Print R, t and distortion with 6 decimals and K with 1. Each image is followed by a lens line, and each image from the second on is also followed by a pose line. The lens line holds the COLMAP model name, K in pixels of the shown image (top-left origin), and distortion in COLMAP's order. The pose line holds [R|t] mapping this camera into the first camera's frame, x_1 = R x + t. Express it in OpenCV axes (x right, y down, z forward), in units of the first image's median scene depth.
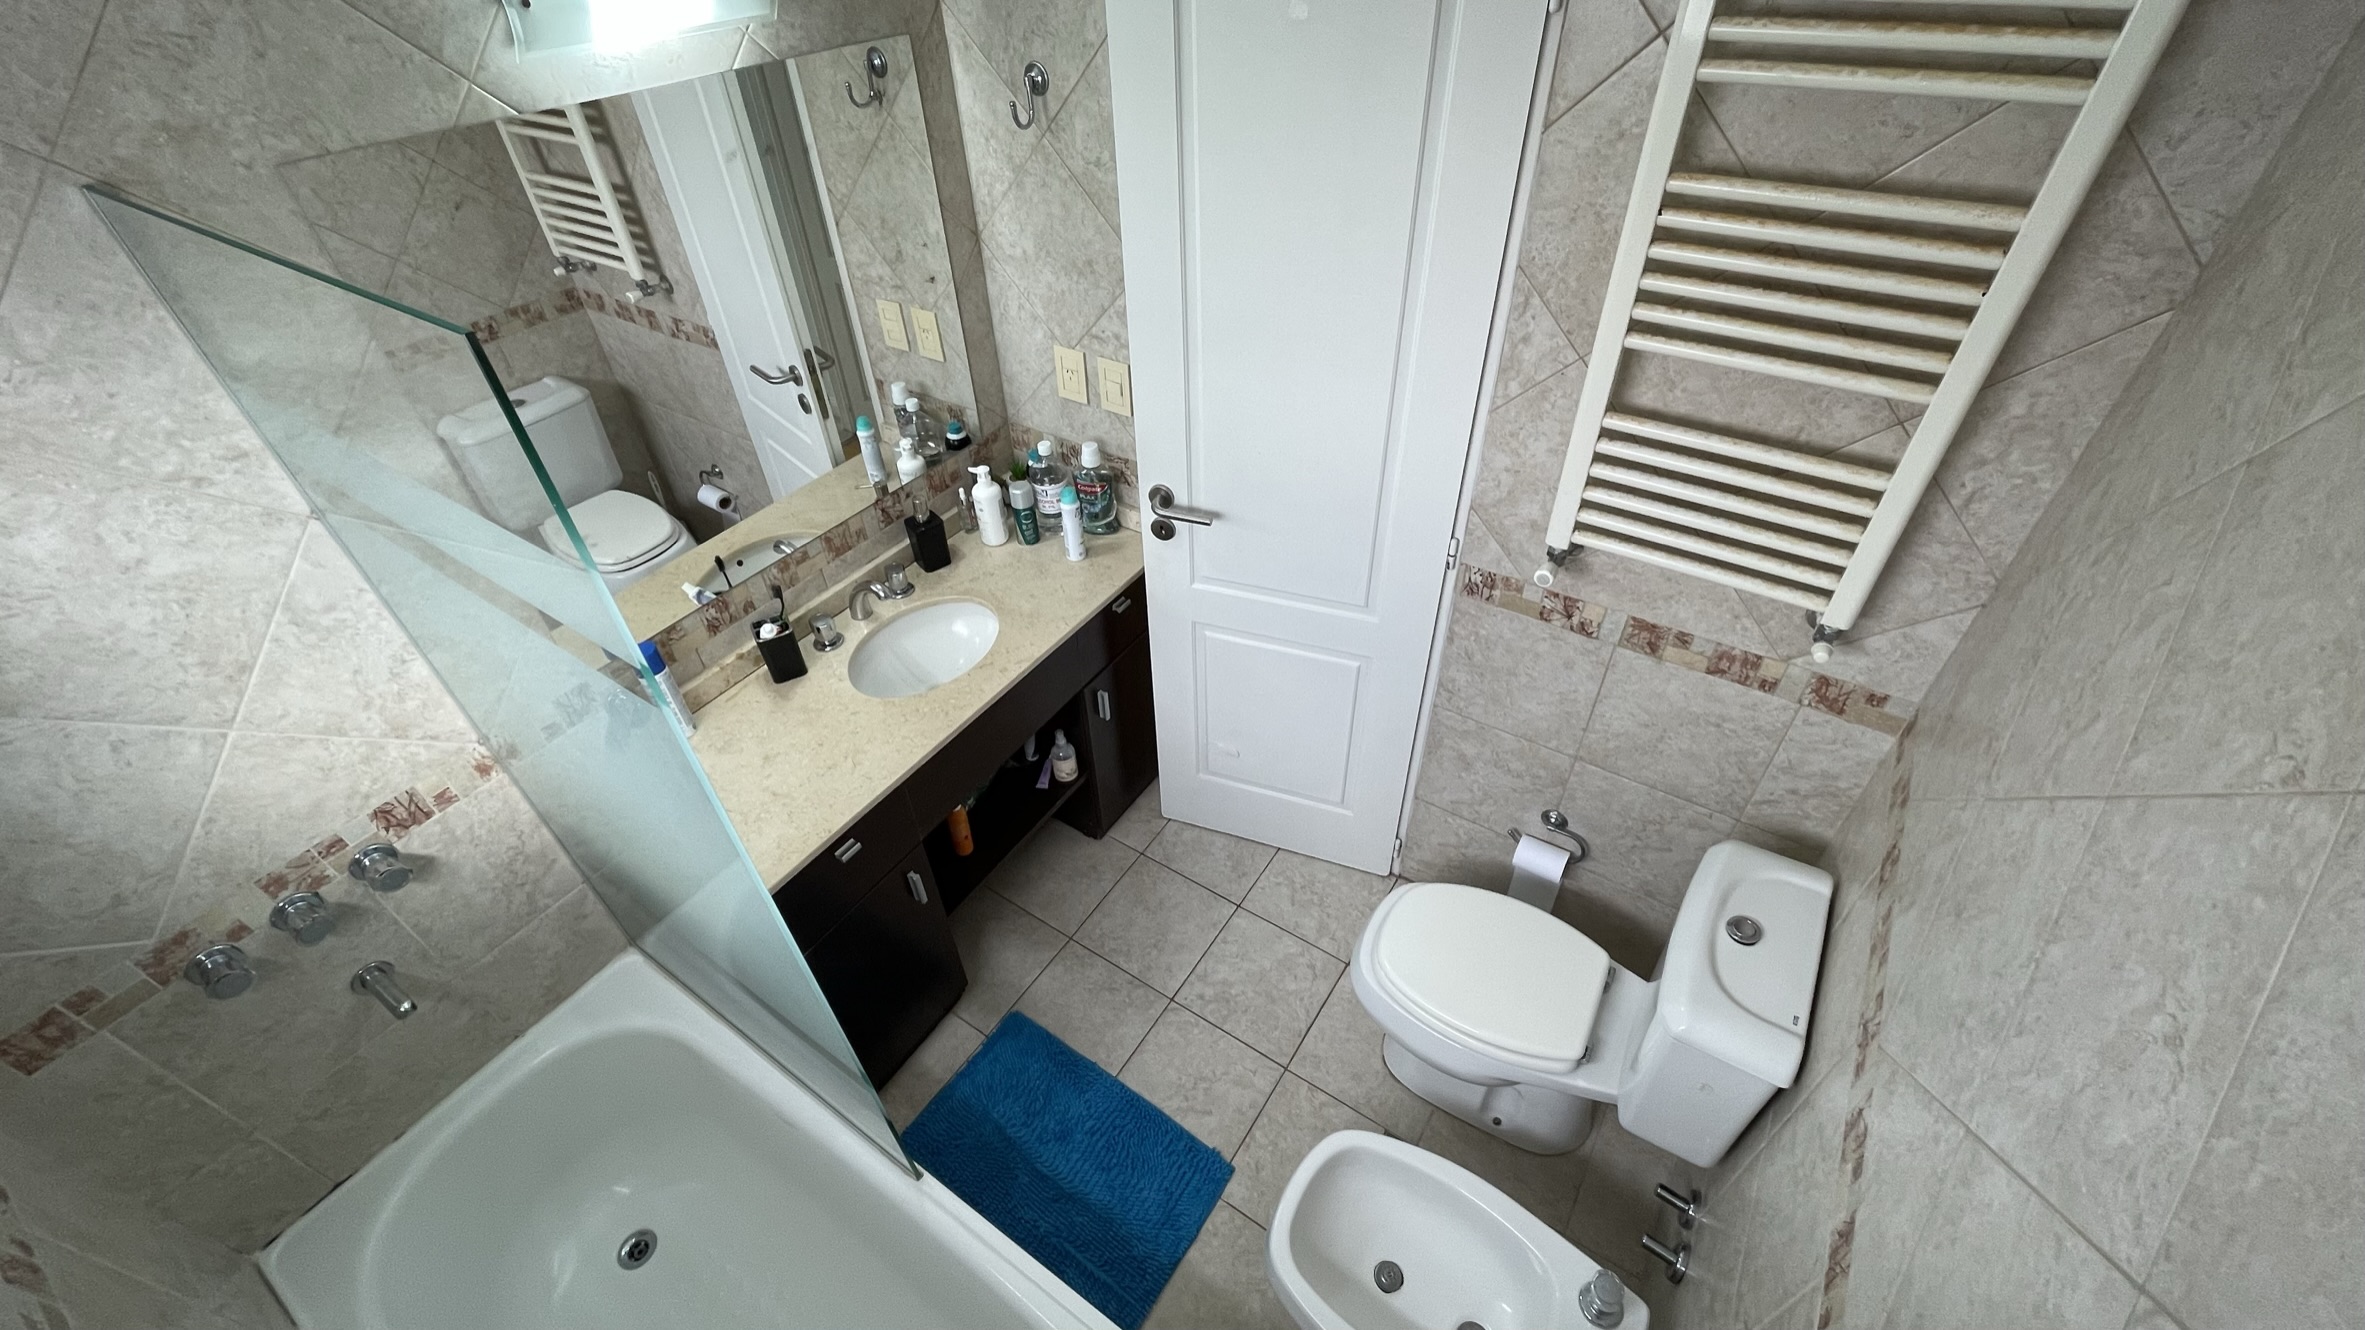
lens RADIAL K [[954.3, 0, 1180.1], [0, 954.3, 655.4], [0, 0, 1]] dist [-0.002244, -0.000401]
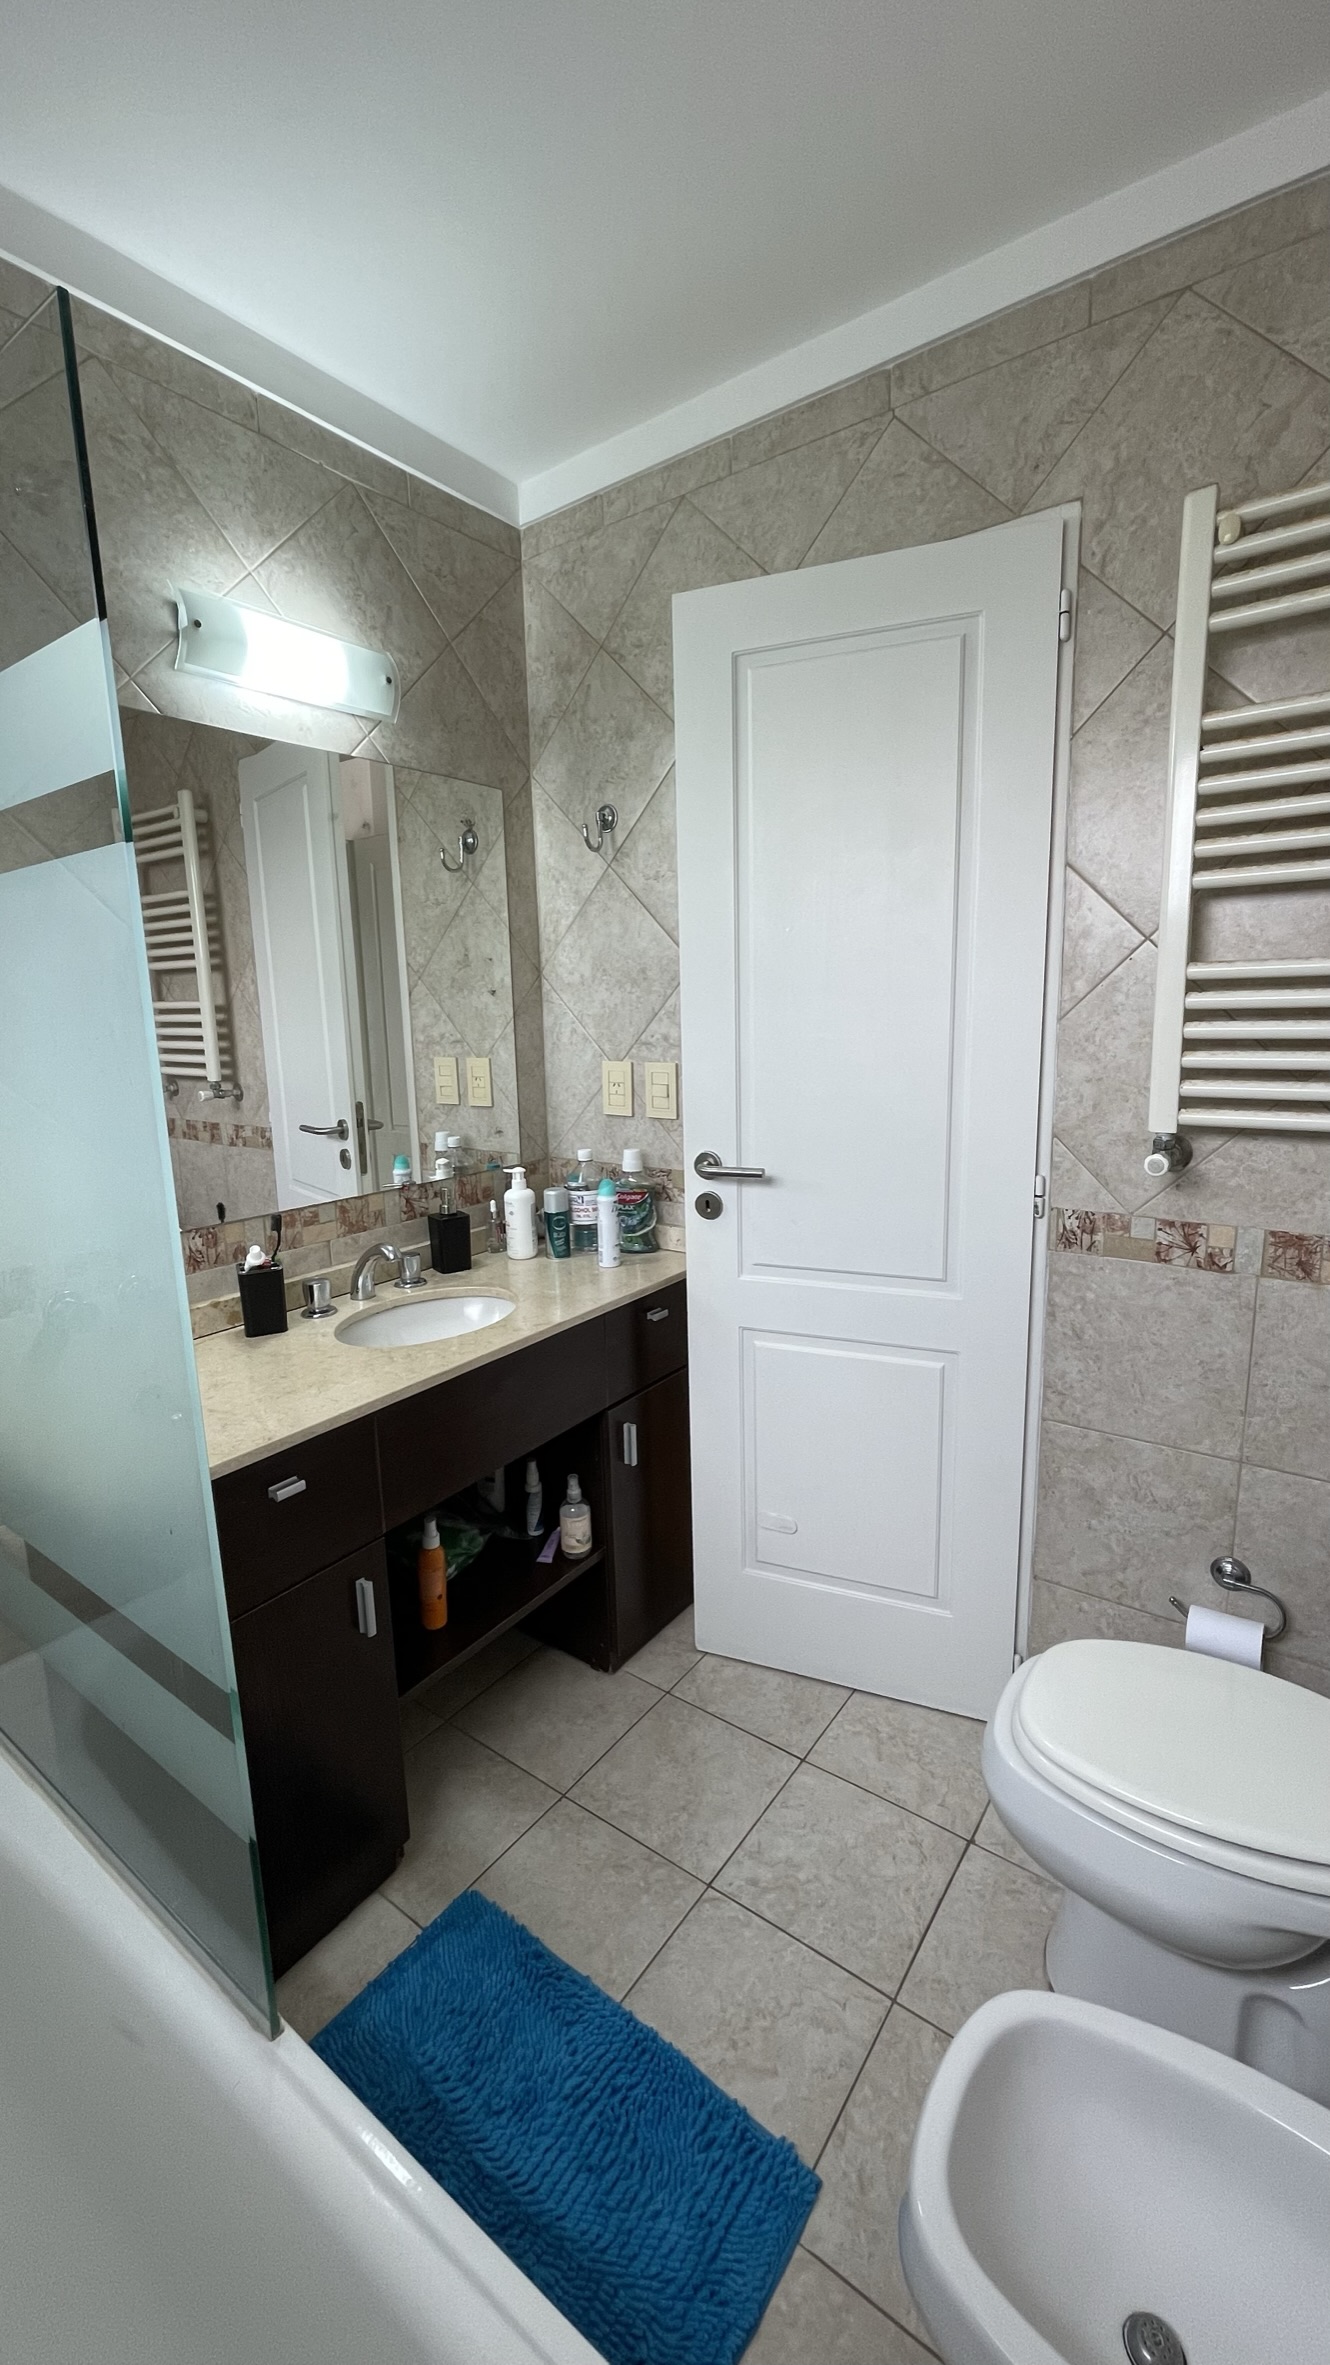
lens RADIAL K [[954.3, 0, 673.7], [0, 954.3, 1179.3], [0, 0, 1]] dist [-0.002244, -0.000401]
pose [[0.999224, 0.016142, -0.035931, -0.018690], [-0.032159, 0.861045, -0.507510, 0.297335], [0.022746, 0.508272, 0.860896, 0.195958]]
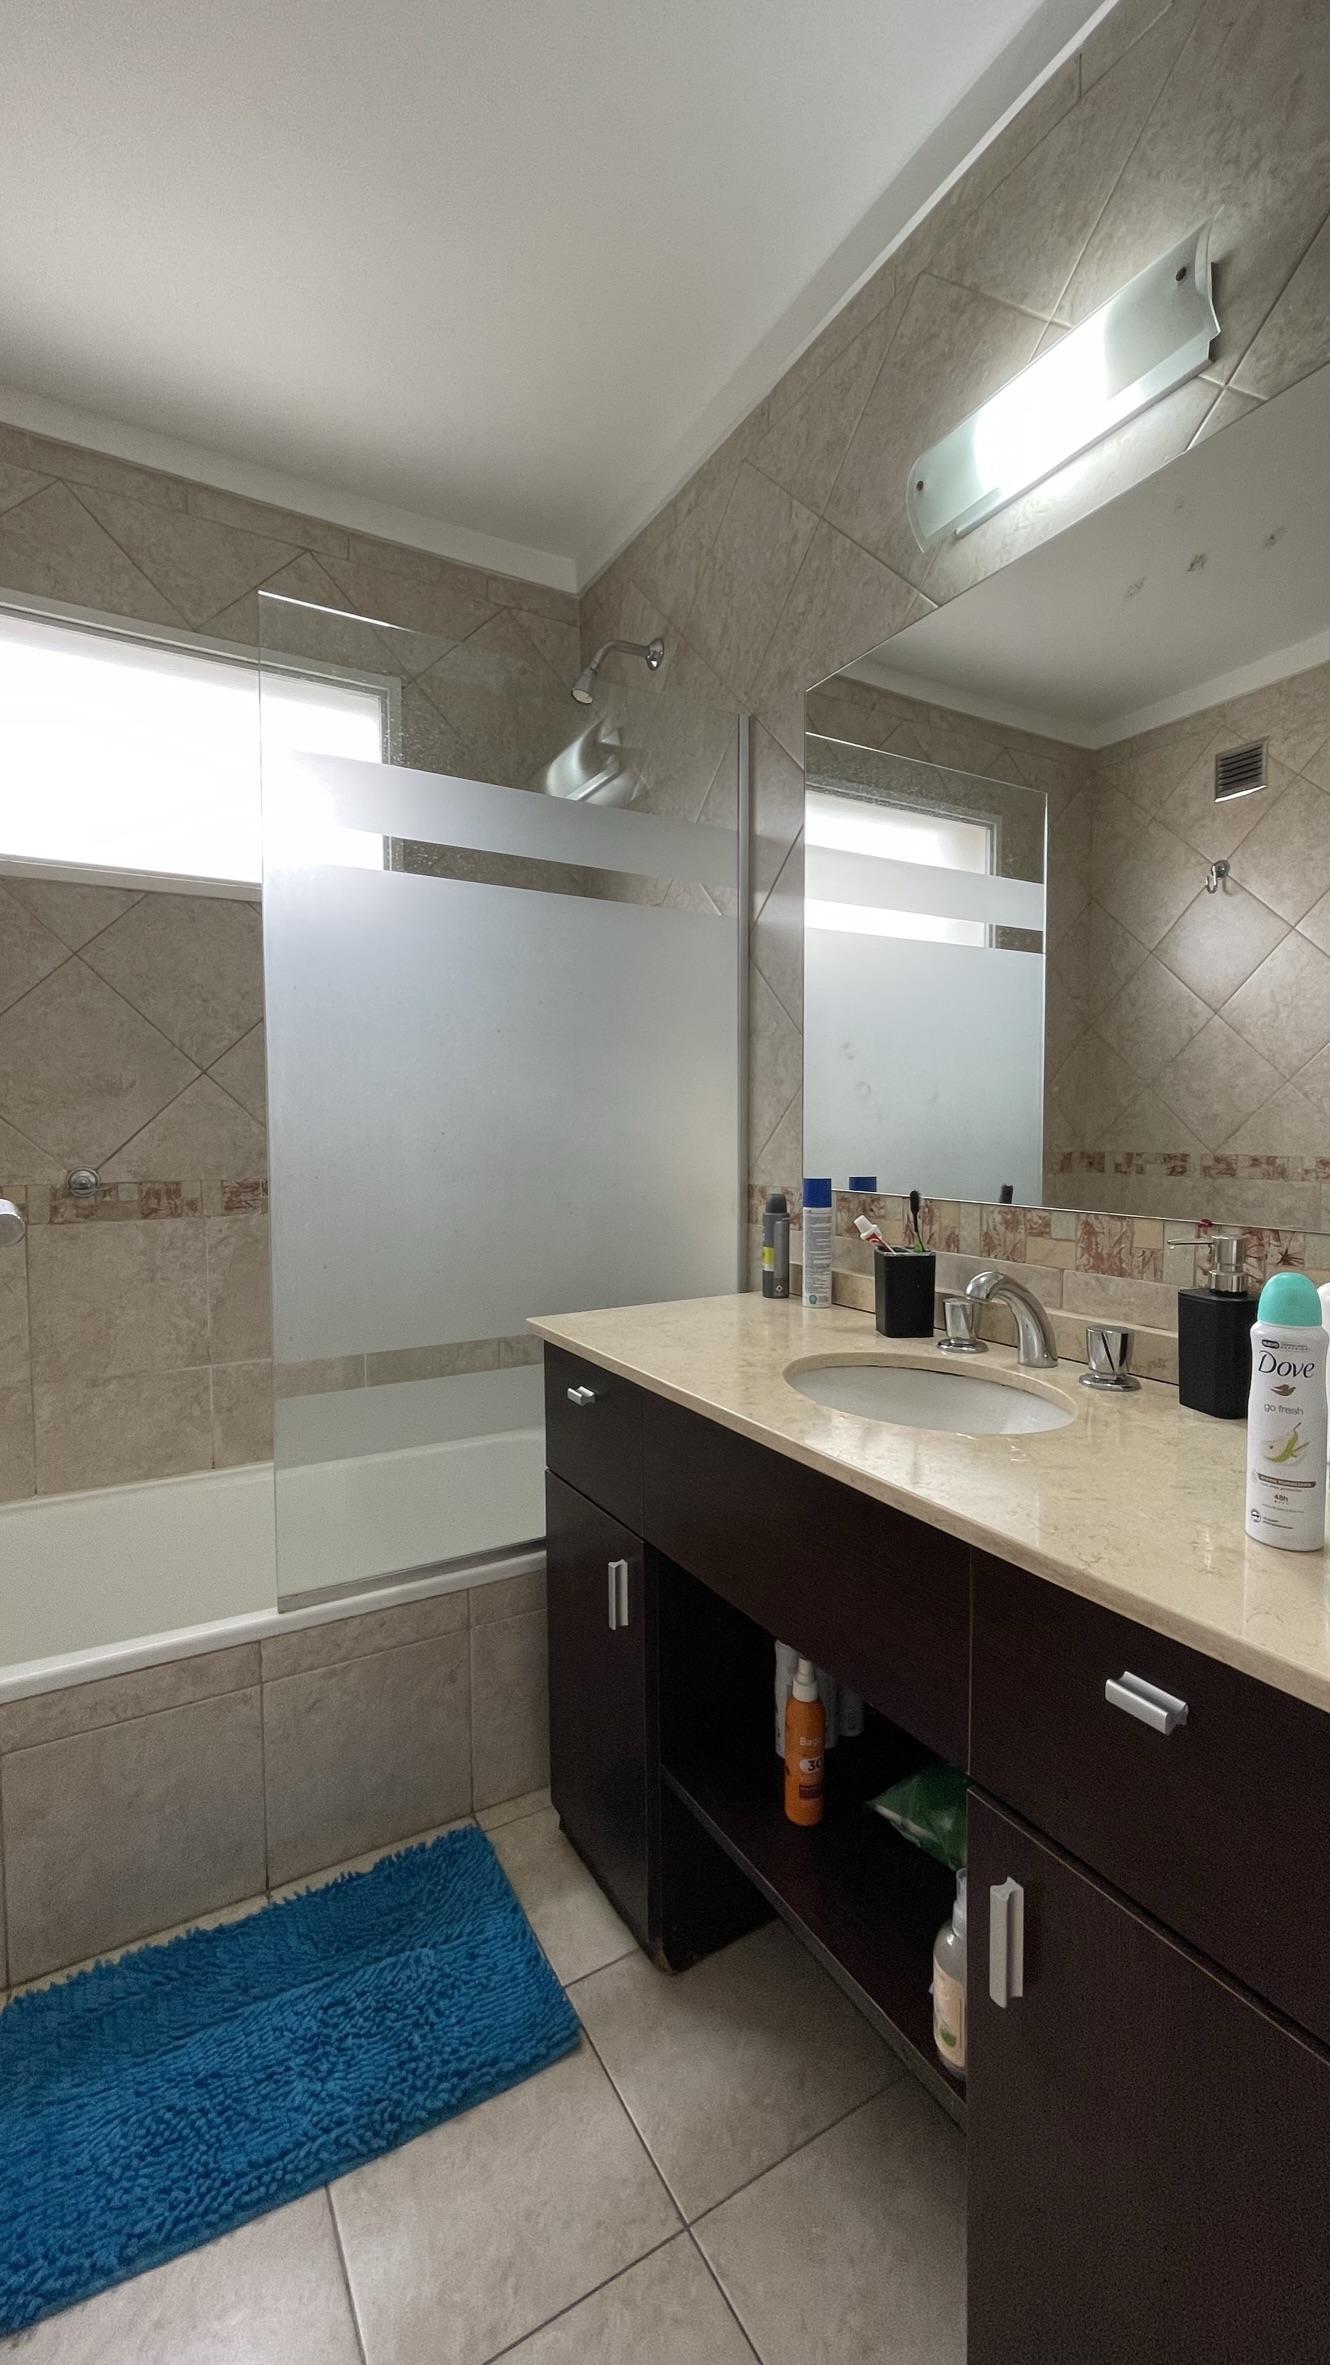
lens RADIAL K [[954.3, 0, 667.6], [0, 954.3, 1171.7], [0, 0, 1]] dist [-0.002244, -0.000401]
pose [[-0.436696, 0.082314, -0.895835, 0.242704], [-0.570450, 0.744663, 0.346503, -0.194121], [0.695617, 0.662346, -0.278236, 0.926356]]
